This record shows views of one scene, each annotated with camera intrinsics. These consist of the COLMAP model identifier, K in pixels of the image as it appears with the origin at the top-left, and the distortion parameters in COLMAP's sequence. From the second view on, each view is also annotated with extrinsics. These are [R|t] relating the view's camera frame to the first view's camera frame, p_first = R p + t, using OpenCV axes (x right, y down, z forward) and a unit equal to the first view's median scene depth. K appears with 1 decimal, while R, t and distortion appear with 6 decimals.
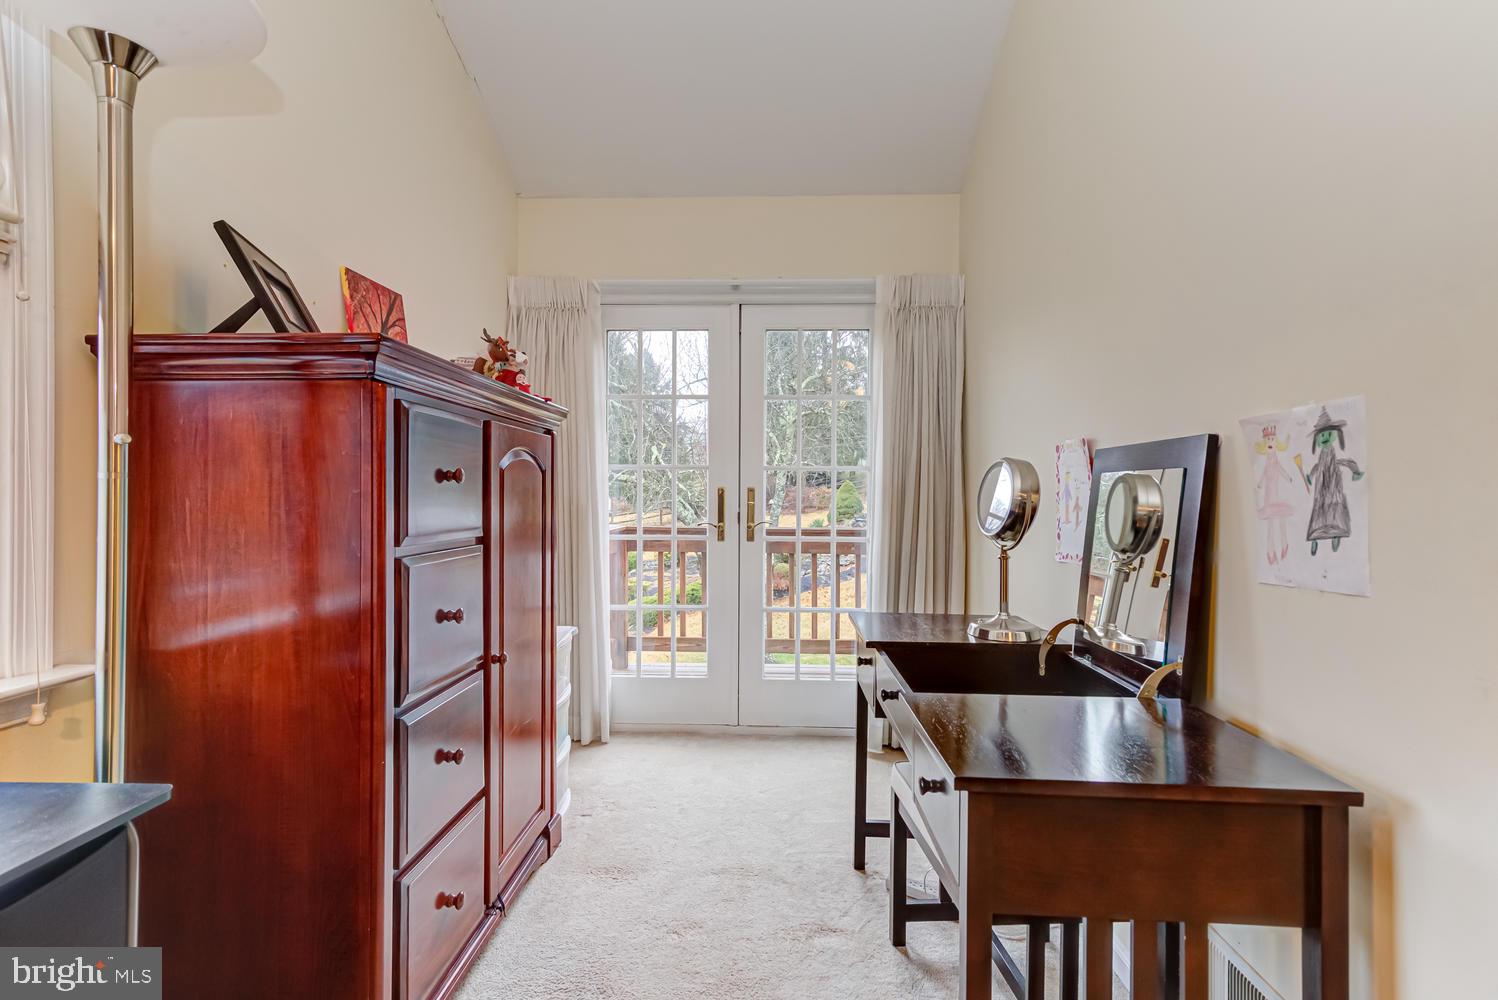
lens RADIAL K [[689.2, 0, 749.3], [0, 689.2, 498.7], [0, 0, 1]] dist [0.024135, -0.001641]
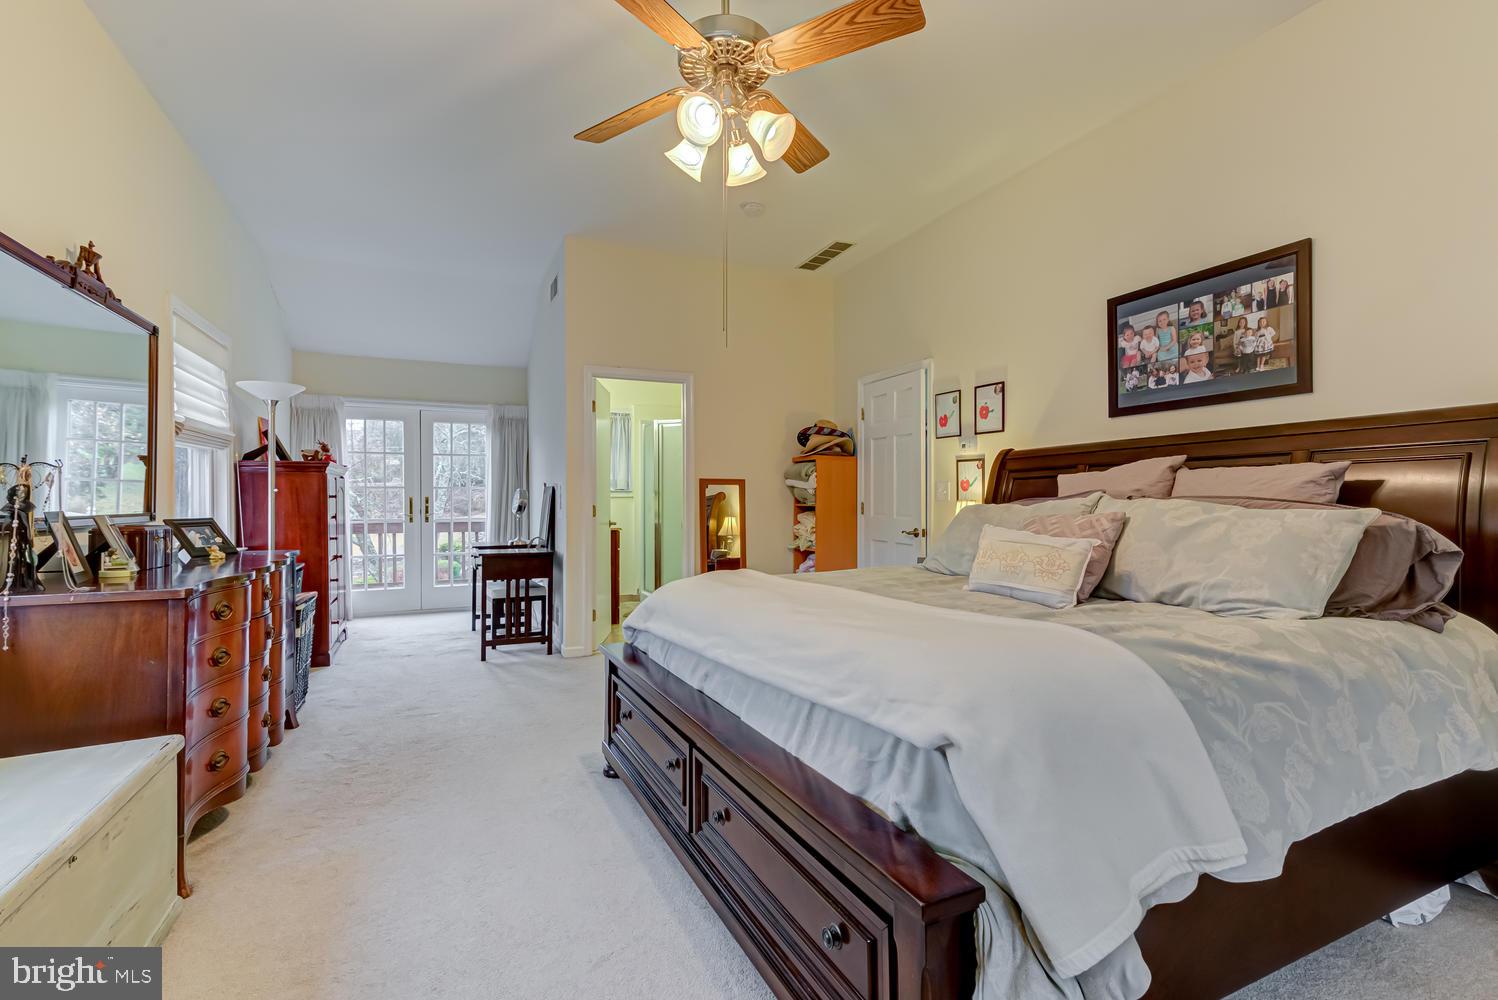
lens RADIAL K [[689.2, 0, 751.9], [0, 689.2, 499.0], [0, 0, 1]] dist [0.024135, -0.001641]
pose [[0.892419, -0.006849, 0.451156, -0.075707], [0.010632, 0.999926, -0.005852, 0.011930], [-0.451082, 0.010020, 0.892426, -1.528537]]
